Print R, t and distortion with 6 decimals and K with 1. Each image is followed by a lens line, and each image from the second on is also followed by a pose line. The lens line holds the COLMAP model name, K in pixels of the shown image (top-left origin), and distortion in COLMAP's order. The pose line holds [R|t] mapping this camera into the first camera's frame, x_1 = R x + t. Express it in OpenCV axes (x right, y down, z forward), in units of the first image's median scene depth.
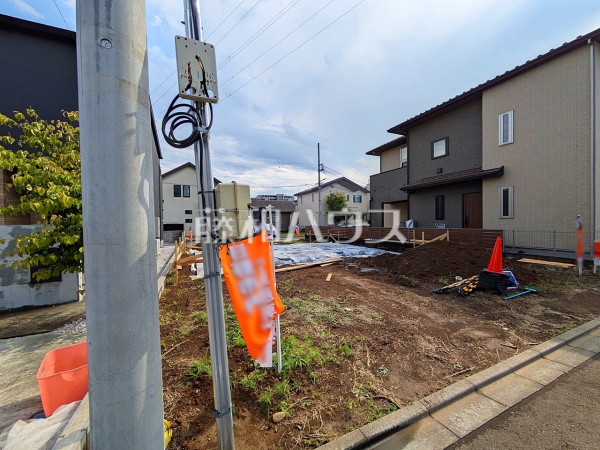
lens RADIAL K [[238.7, 0, 297.1], [0, 238.7, 225.1], [0, 0, 1]] dist [-0.005676, 0.002128]
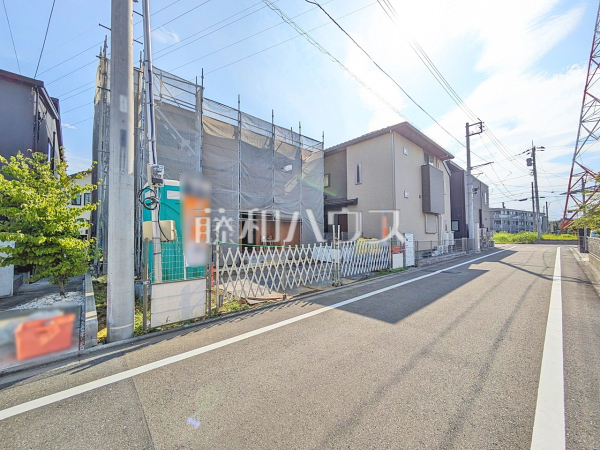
lens RADIAL K [[238.7, 0, 300.0], [0, 238.7, 222.8], [0, 0, 1]] dist [-0.005676, 0.002128]
pose [[0.948151, 0.022980, 0.316989, 0.036729], [-0.003106, 0.998005, -0.063060, 0.005267], [-0.317805, 0.058806, 0.946331, -0.242478]]
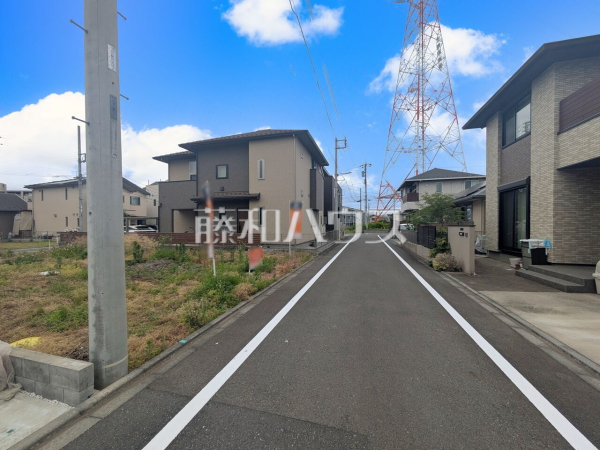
lens RADIAL K [[238.7, 0, 304.3], [0, 238.7, 226.9], [0, 0, 1]] dist [-0.005676, 0.002128]
pose [[0.627889, 0.004437, 0.778290, -0.134764], [0.002870, 0.999964, -0.008016, -0.008092], [-0.778297, 0.007266, 0.627854, -0.167480]]
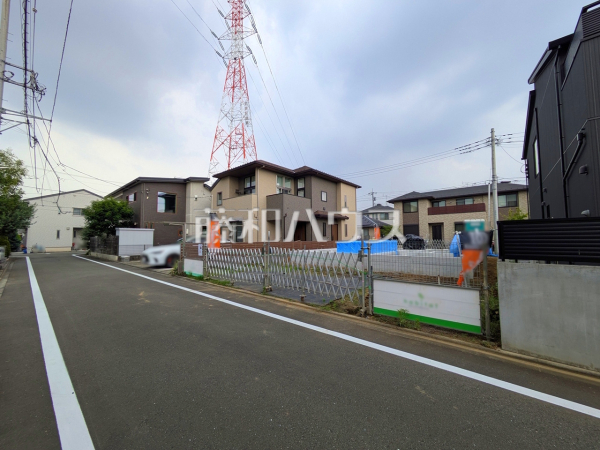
lens RADIAL K [[238.7, 0, 295.4], [0, 238.7, 219.1], [0, 0, 1]] dist [-0.005676, 0.002128]
pose [[-0.426700, 0.089125, 0.899991, -0.926214], [0.023942, 0.995897, -0.087272, -0.002389], [-0.904076, -0.015692, -0.427083, 2.010402]]
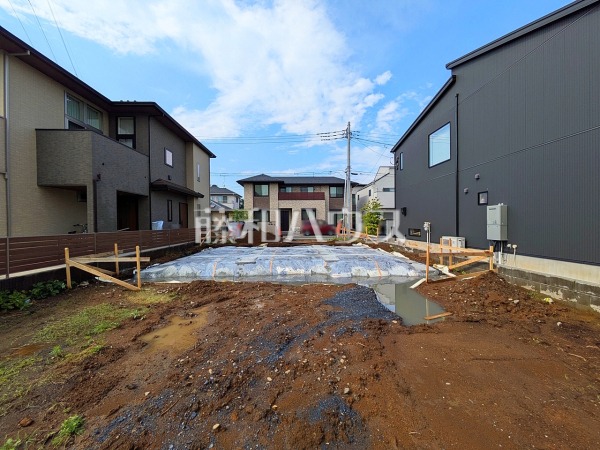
lens RADIAL K [[238.7, 0, 298.6], [0, 238.7, 221.9], [0, 0, 1]] dist [-0.005676, 0.002128]
pose [[-0.922708, 0.019895, 0.384986, -0.404845], [0.023015, 0.999729, 0.003498, -0.009836], [-0.384812, 0.012088, -0.922916, 1.860891]]
